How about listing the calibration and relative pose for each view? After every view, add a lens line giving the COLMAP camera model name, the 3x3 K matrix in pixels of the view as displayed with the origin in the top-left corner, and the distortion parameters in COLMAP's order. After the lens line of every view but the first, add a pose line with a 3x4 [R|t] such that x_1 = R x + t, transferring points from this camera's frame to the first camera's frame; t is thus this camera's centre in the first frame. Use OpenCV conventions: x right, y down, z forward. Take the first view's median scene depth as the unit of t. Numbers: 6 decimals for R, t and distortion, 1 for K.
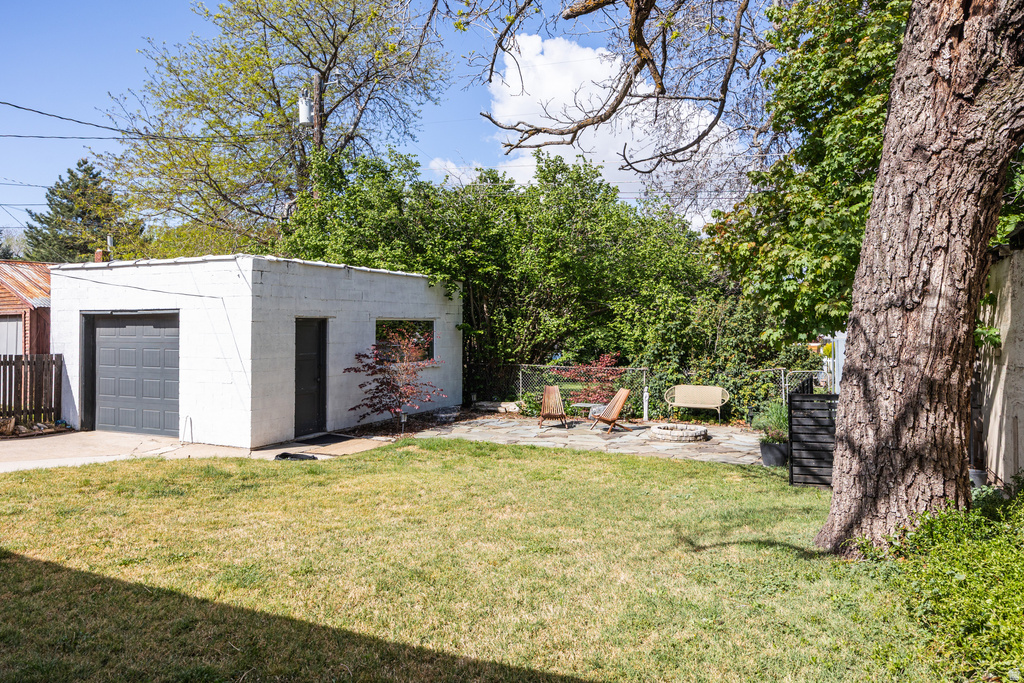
lens RADIAL K [[738.8, 0, 522.8], [0, 738.8, 316.4], [0, 0, 1]] dist [0.004810, 0.005139]
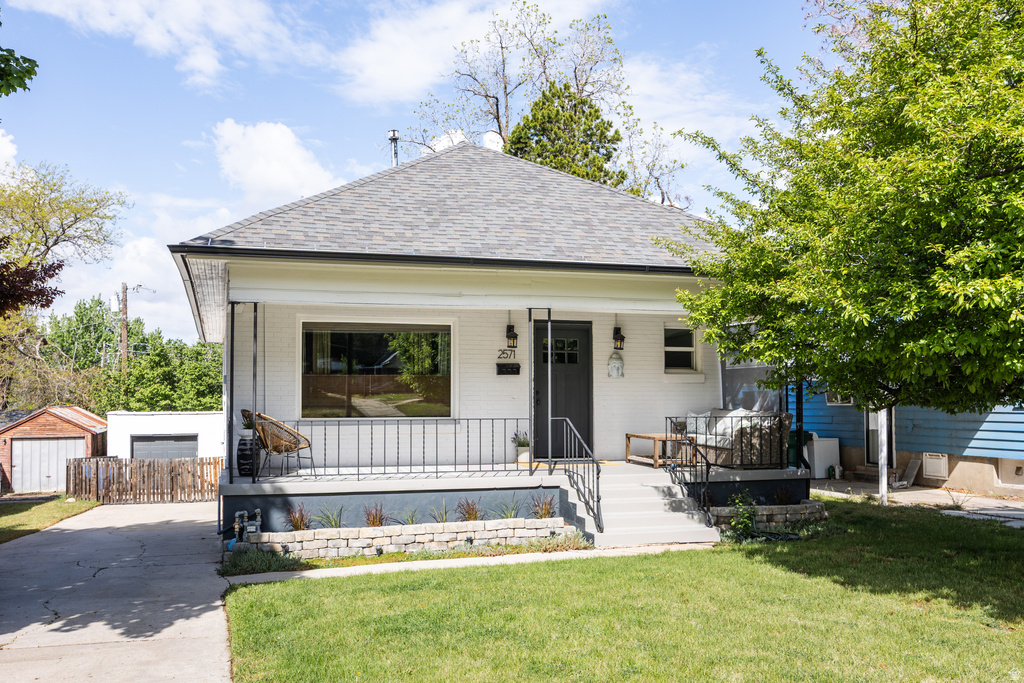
lens RADIAL K [[956.1, 0, 504.0], [0, 956.1, 360.7], [0, 0, 1]] dist [0.006003, 0.000000]
pose [[0.739835, 0.025657, 0.672299, -1.437652], [-0.002591, 0.999374, -0.035288, -0.109058], [-0.672783, 0.024366, 0.739438, -1.529131]]
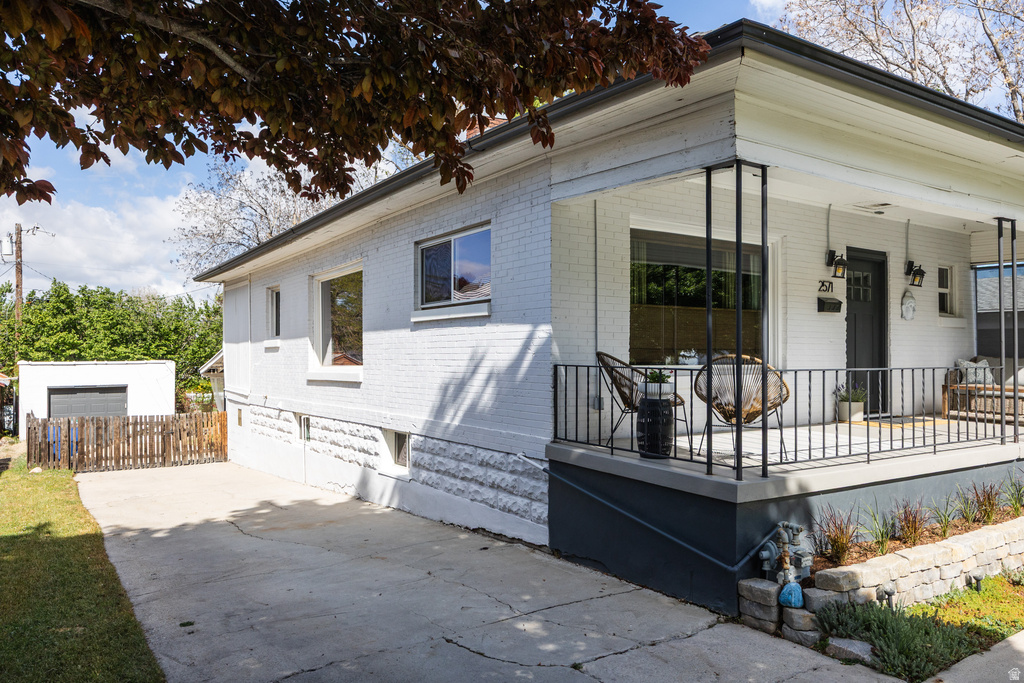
lens RADIAL K [[738.8, 0, 521.8], [0, 738.8, 345.3], [0, 0, 1]] dist [0.004810, 0.005139]
pose [[0.509165, 0.008832, 0.860623, -1.421648], [-0.006863, 0.999957, -0.006201, -0.097637], [-0.860641, -0.002749, 0.509204, -0.924451]]
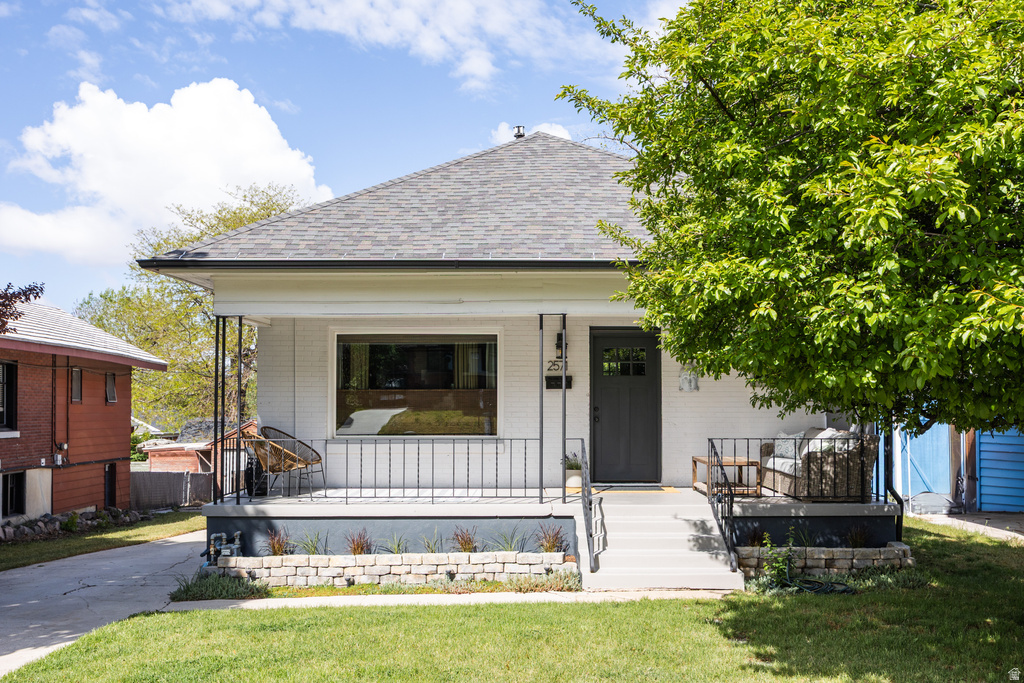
lens RADIAL K [[1009.3, 0, 494.4], [0, 1009.3, 369.1], [0, 0, 1]] dist [0.014512, 0.000000]
pose [[0.898616, 0.017704, 0.438378, -1.242205], [-0.001683, 0.999317, -0.036907, -0.112914], [-0.438732, 0.032427, 0.898033, -1.608924]]
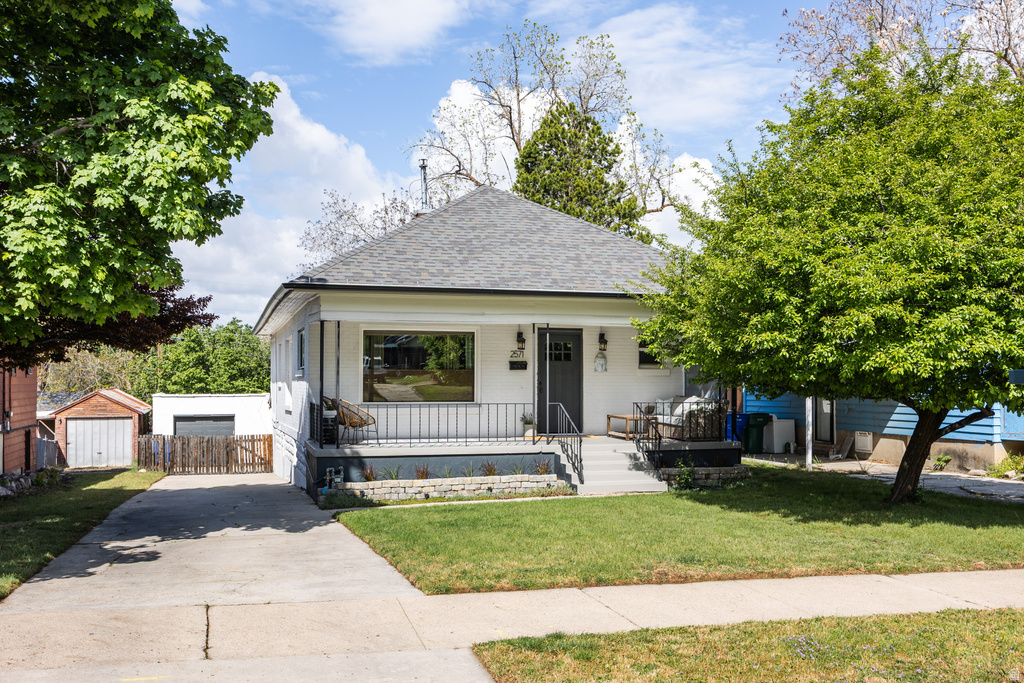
lens RADIAL K [[1009.3, 0, 514.8], [0, 1009.3, 345.4], [0, 0, 1]] dist [0.014512, 0.000000]
pose [[0.740920, 0.023785, 0.671171, -1.681444], [-0.005918, 0.999565, -0.028890, -0.122196], [-0.671567, 0.017433, 0.740739, -1.800287]]
